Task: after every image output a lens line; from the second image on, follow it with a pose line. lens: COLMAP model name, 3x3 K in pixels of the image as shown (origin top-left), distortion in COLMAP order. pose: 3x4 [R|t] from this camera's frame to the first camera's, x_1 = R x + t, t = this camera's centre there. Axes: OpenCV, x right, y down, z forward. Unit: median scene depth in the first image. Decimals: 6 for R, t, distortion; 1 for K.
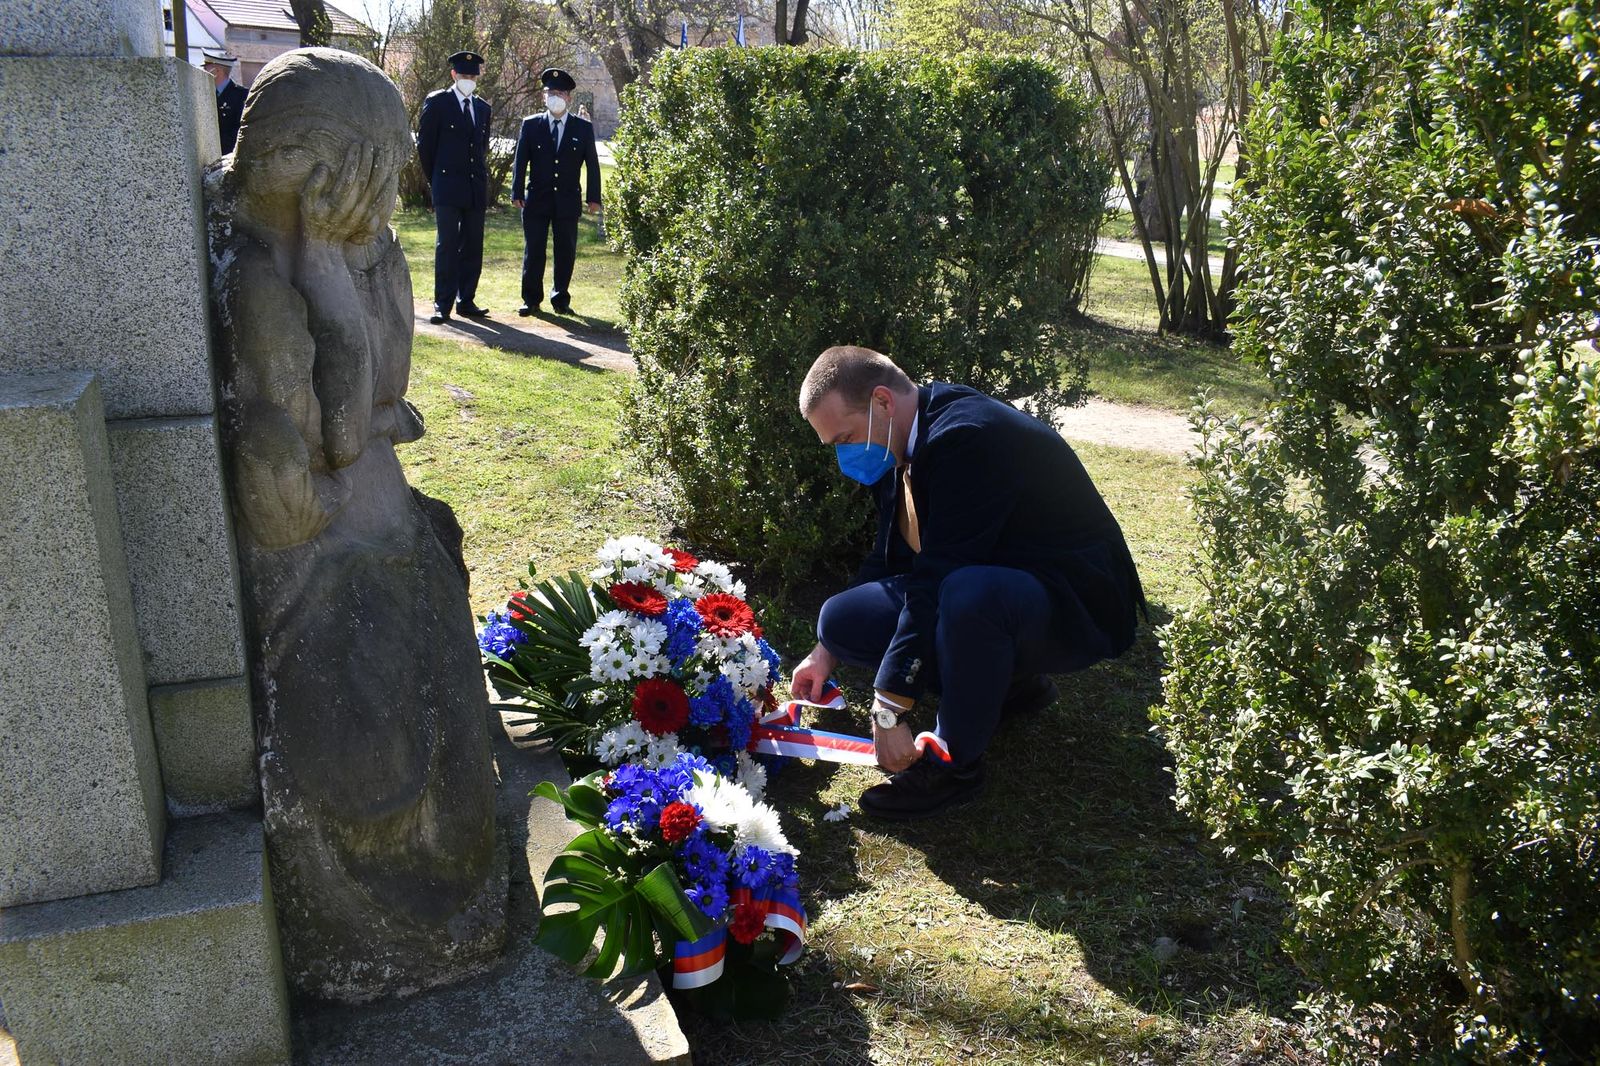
lens RADIAL K [[1251.1, 0, 797.3], [0, 1251.1, 531.3], [0, 0, 1]] dist [-0.091479, 0.011856]
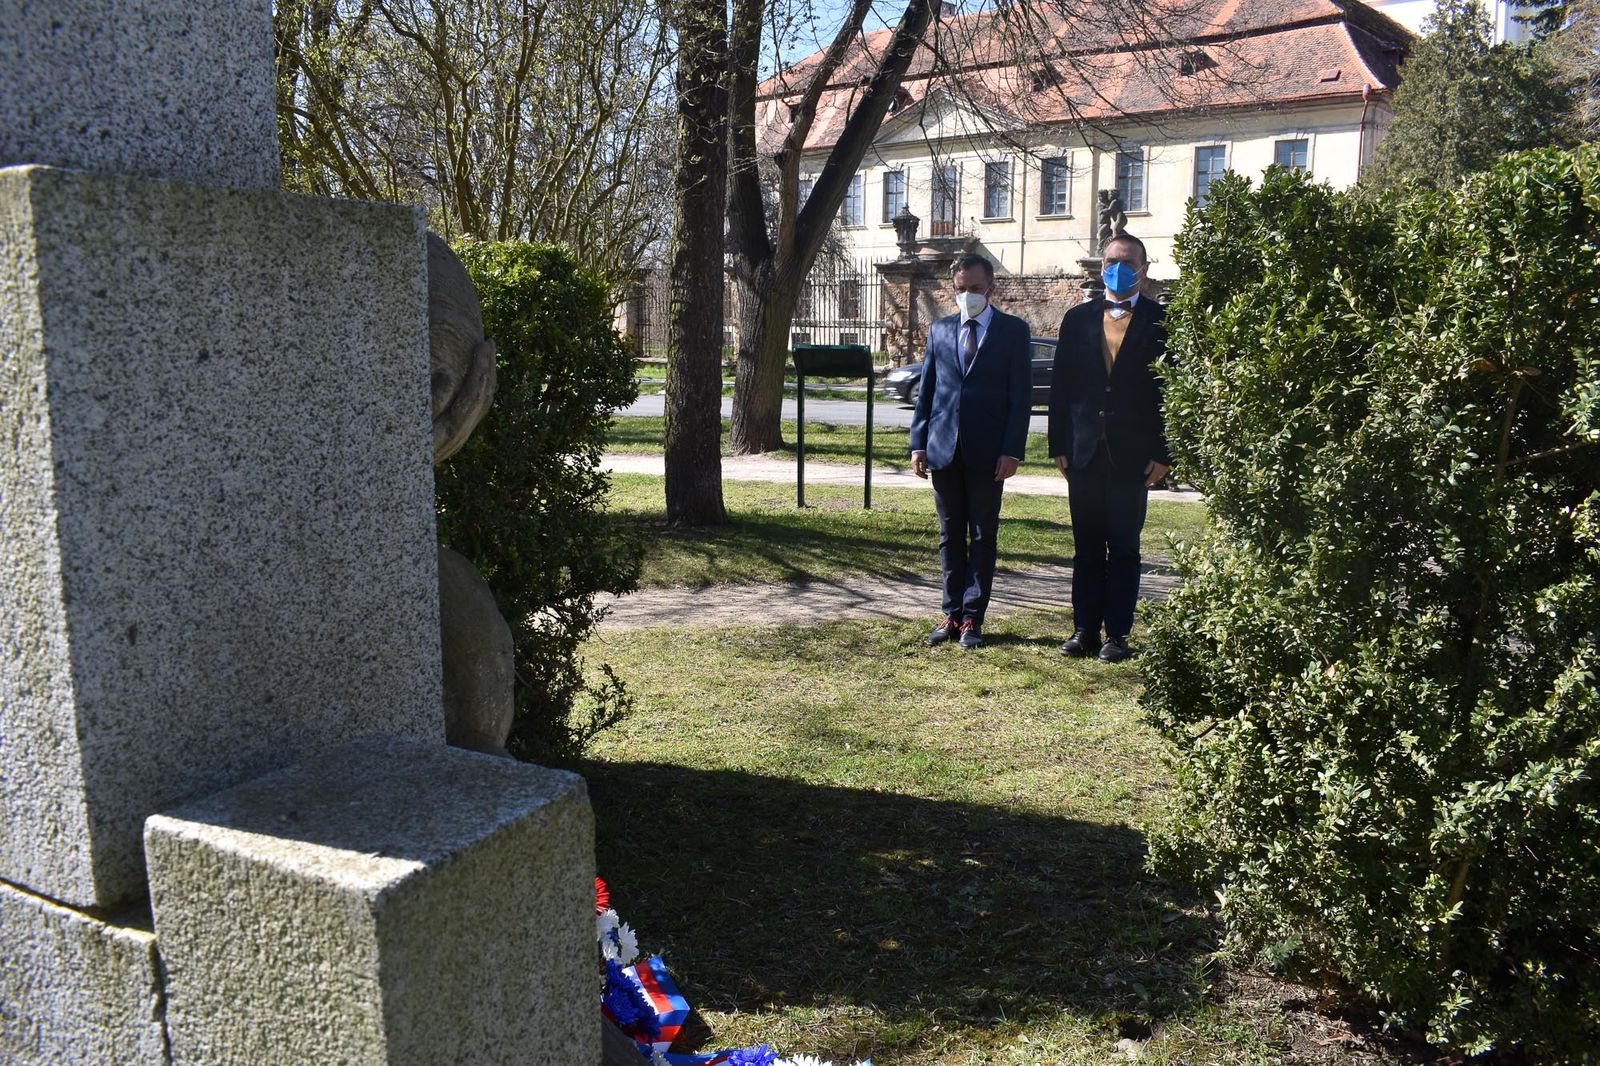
lens RADIAL K [[1251.1, 0, 801.9], [0, 1251.1, 533.0], [0, 0, 1]] dist [-0.091479, 0.011856]
pose [[0.741807, -0.127034, 0.658472, -0.807171], [0.220324, 0.973556, -0.060387, -0.144861], [-0.633388, 0.189872, 0.750179, 0.422745]]
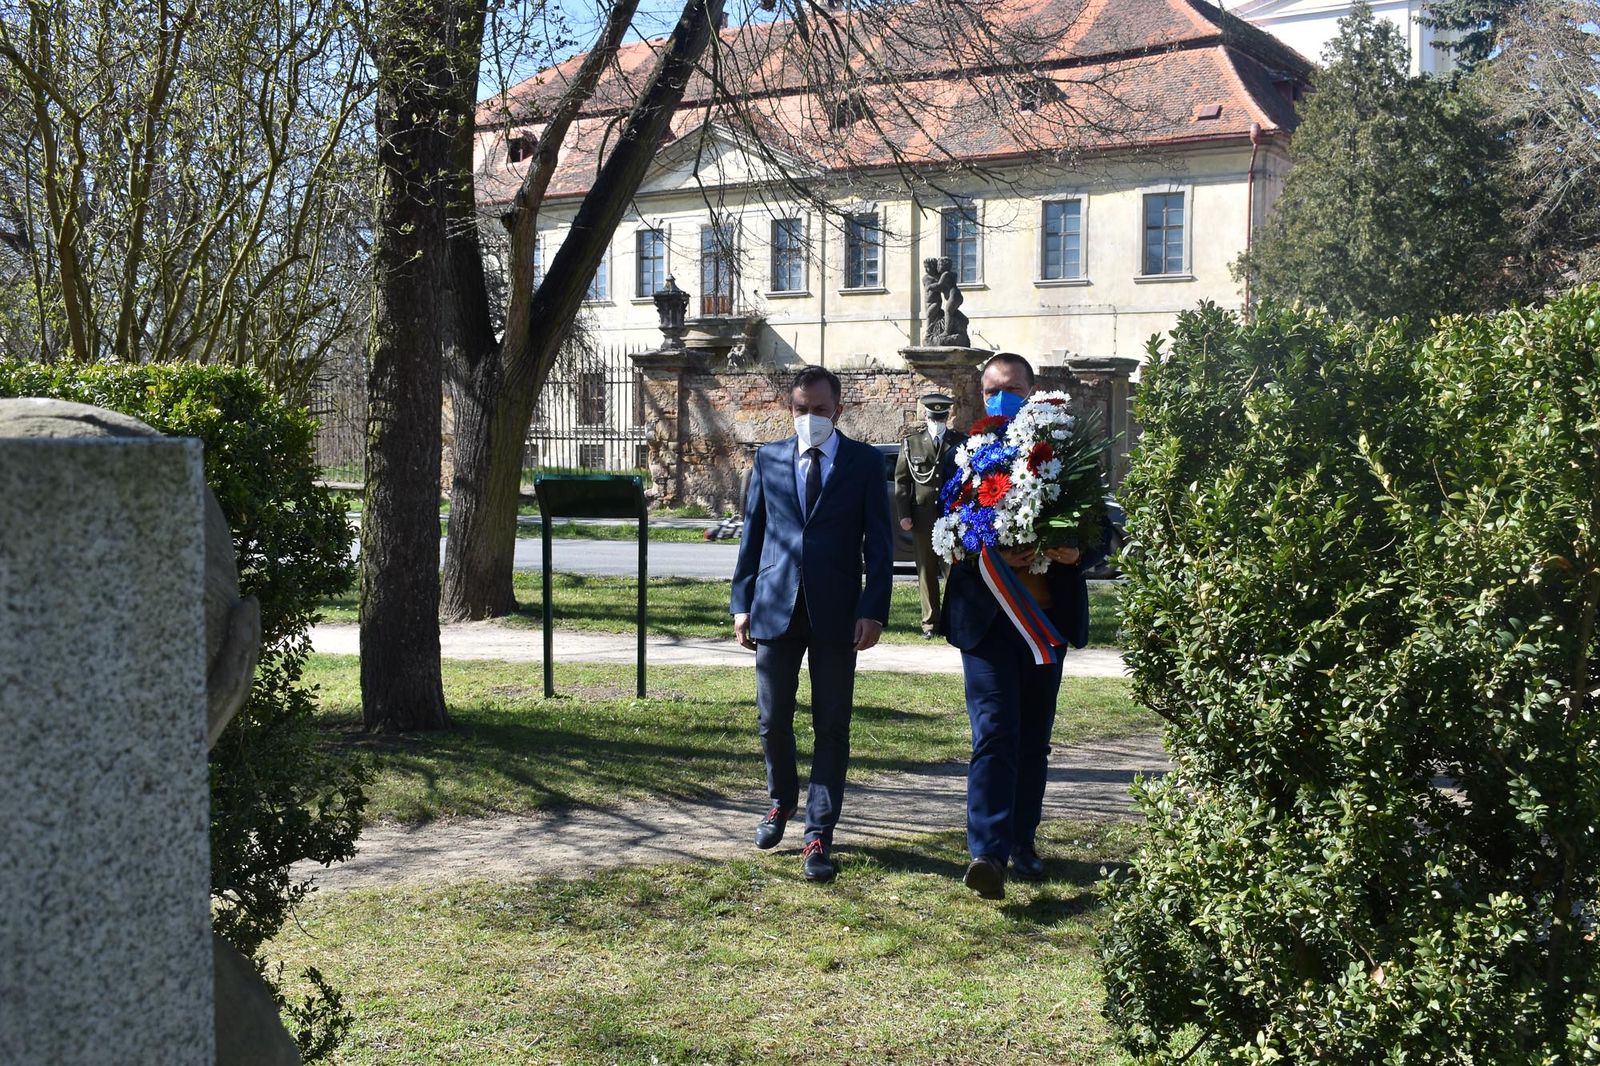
lens RADIAL K [[1697.7, 0, 801.9], [0, 1697.7, 539.2], [0, 0, 1]] dist [-0.065625, 0.000000]
pose [[0.623415, -0.069184, 0.778824, -0.829419], [0.255726, 0.959338, -0.119478, -0.237738], [-0.738889, 0.273650, 0.615758, 0.500837]]
